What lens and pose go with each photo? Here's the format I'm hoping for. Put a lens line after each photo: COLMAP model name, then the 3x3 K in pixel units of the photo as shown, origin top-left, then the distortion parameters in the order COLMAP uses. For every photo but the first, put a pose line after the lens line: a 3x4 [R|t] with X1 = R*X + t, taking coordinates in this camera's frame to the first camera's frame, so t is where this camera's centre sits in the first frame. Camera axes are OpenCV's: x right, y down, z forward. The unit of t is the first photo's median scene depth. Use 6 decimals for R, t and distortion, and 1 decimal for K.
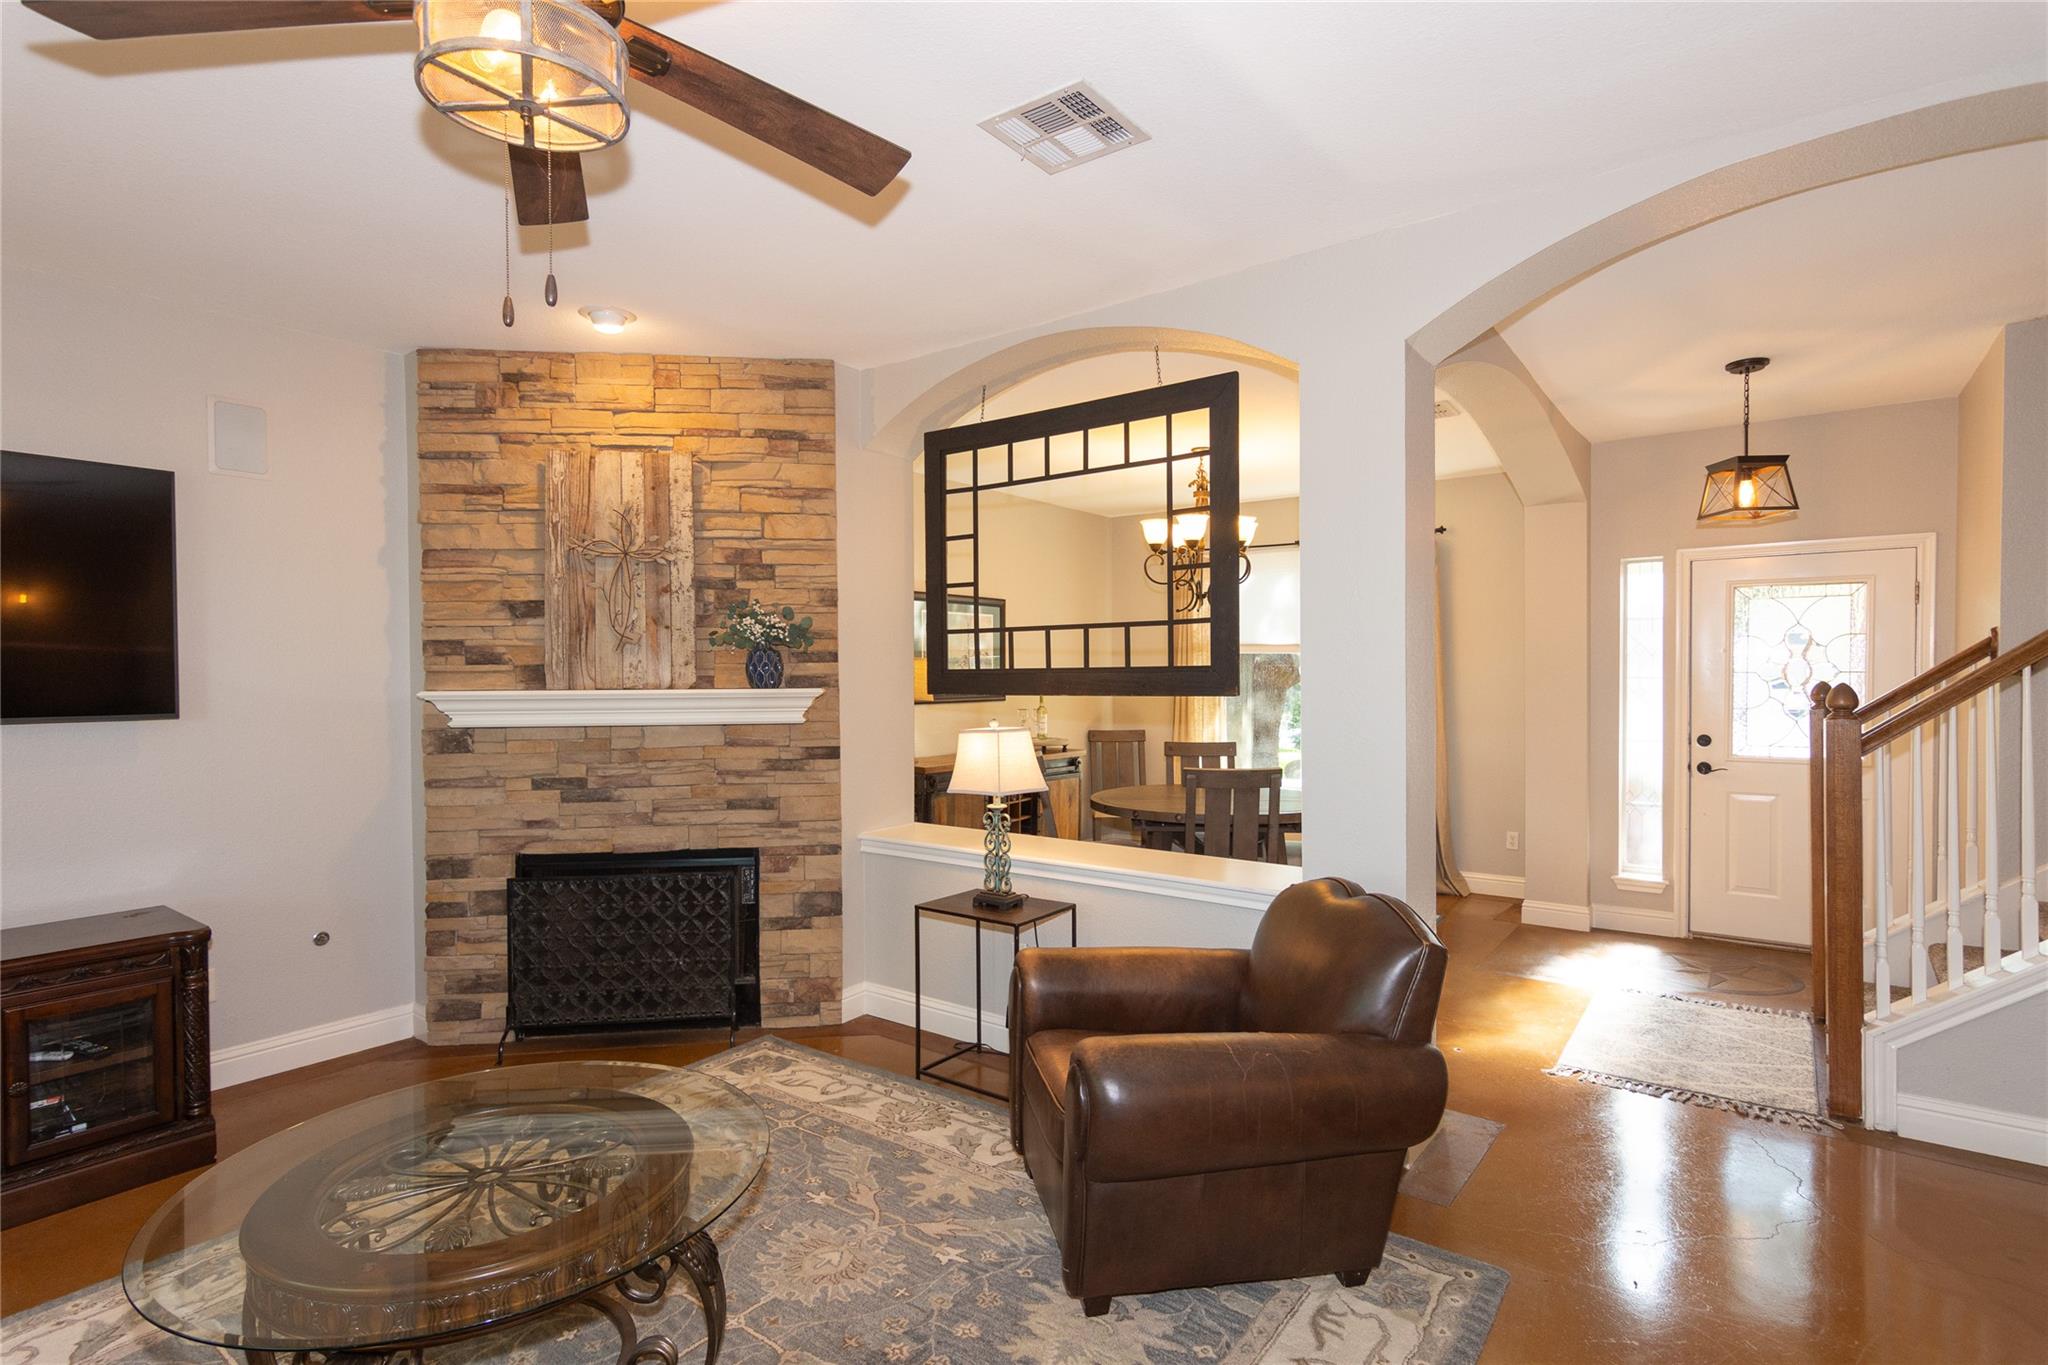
lens RADIAL K [[999.8, 0, 1024.8], [0, 999.8, 690.2], [0, 0, 1]] dist [-0.002003, 0.001890]
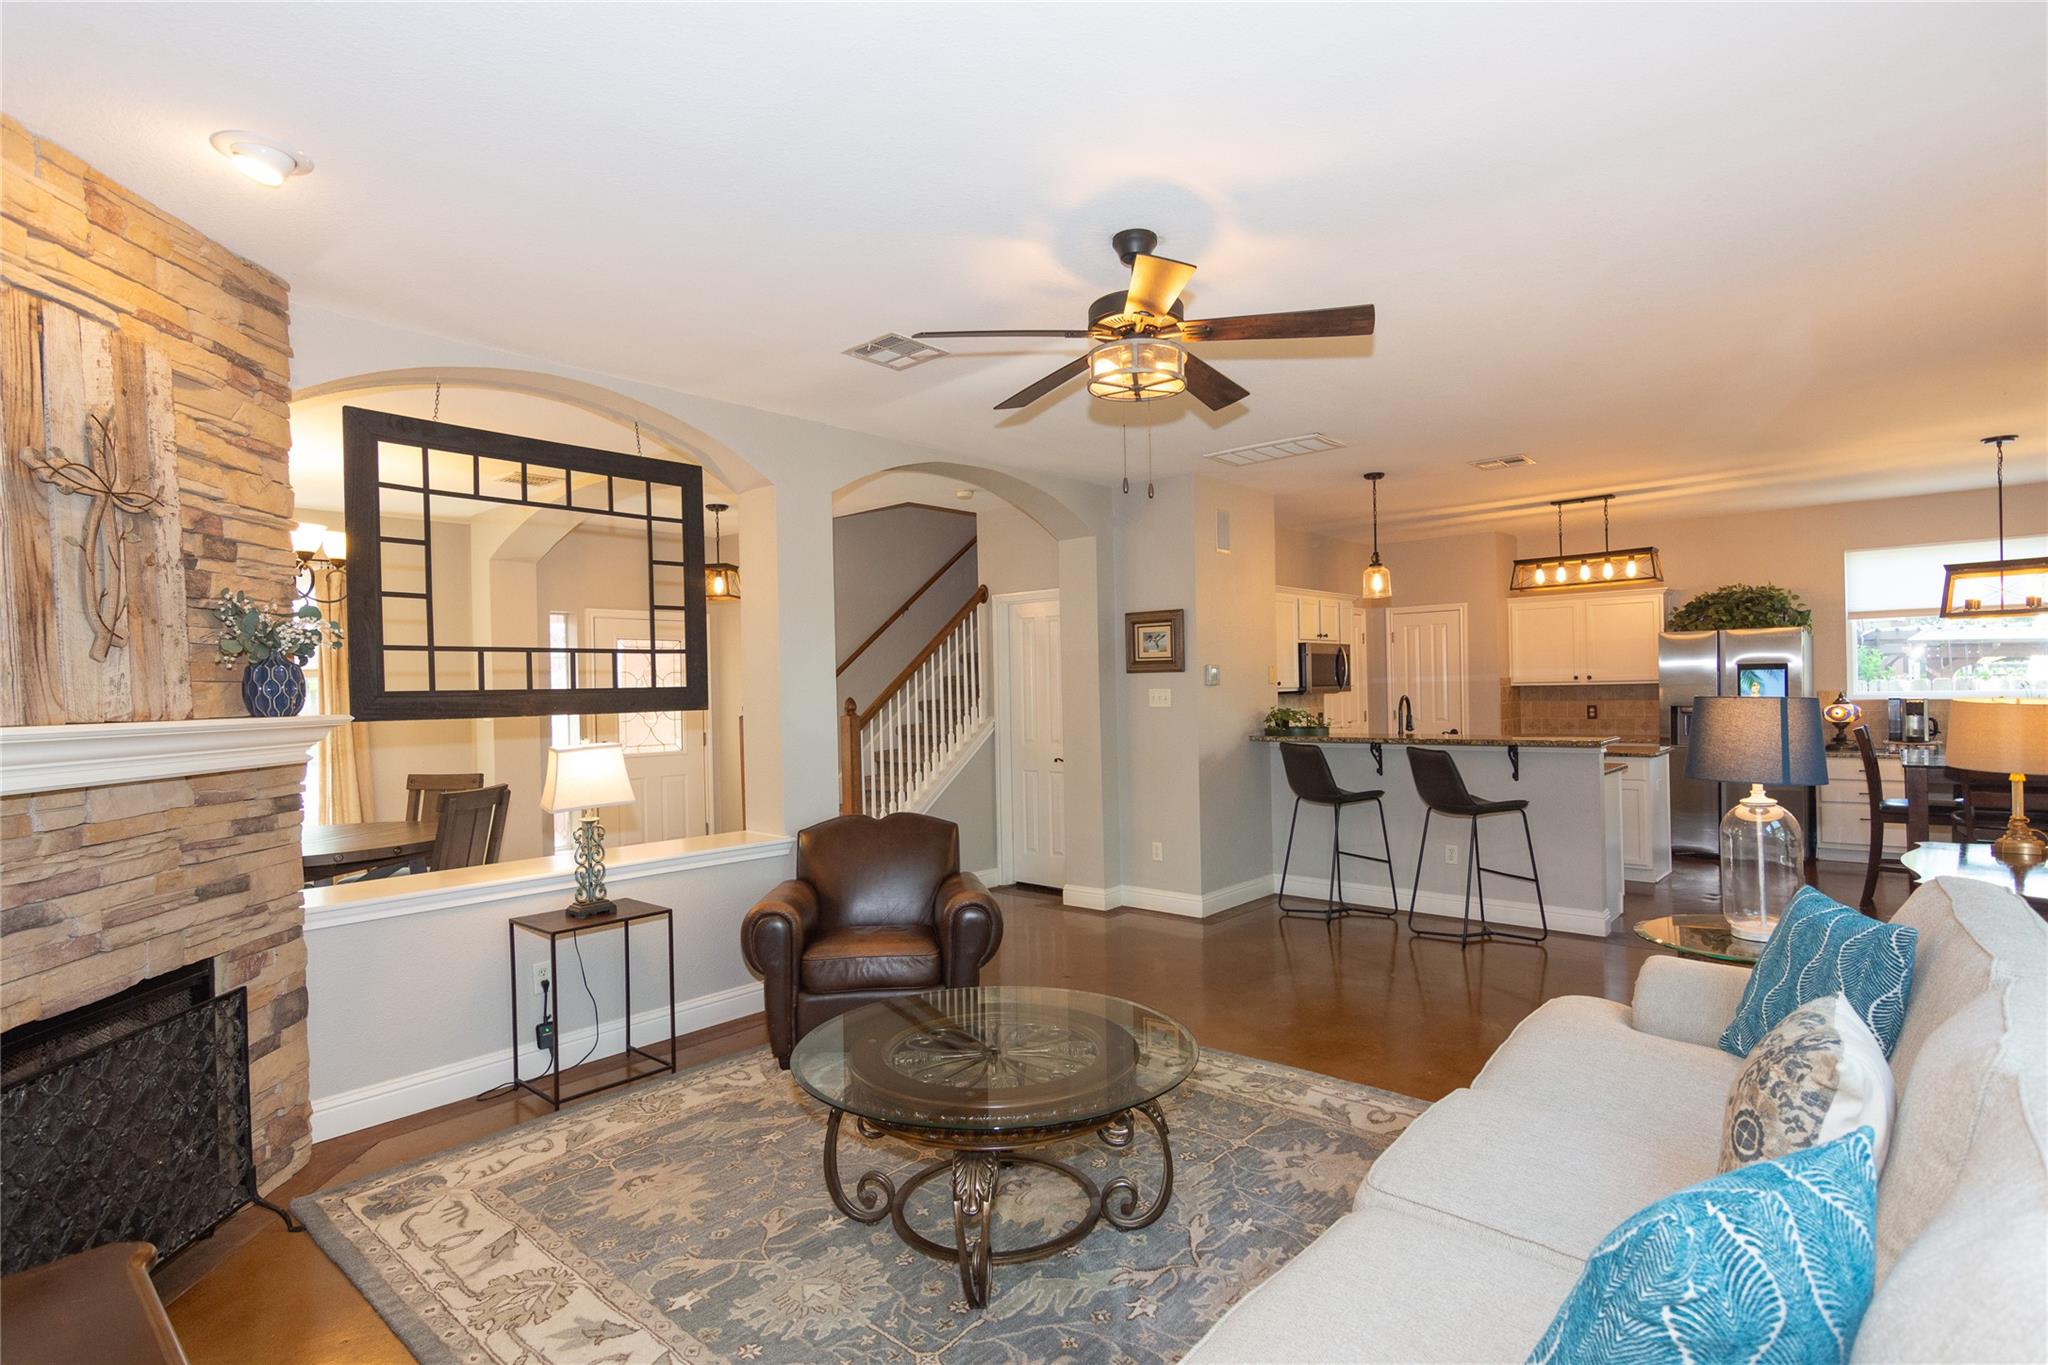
lens RADIAL K [[999.8, 0, 1020.2], [0, 999.8, 684.8], [0, 0, 1]] dist [-0.002003, 0.001890]
pose [[0.083853, 0.009927, 0.996429, -0.923270], [0.033818, 0.999346, -0.012802, 0.002574], [-0.995904, 0.034770, 0.083463, 0.406112]]
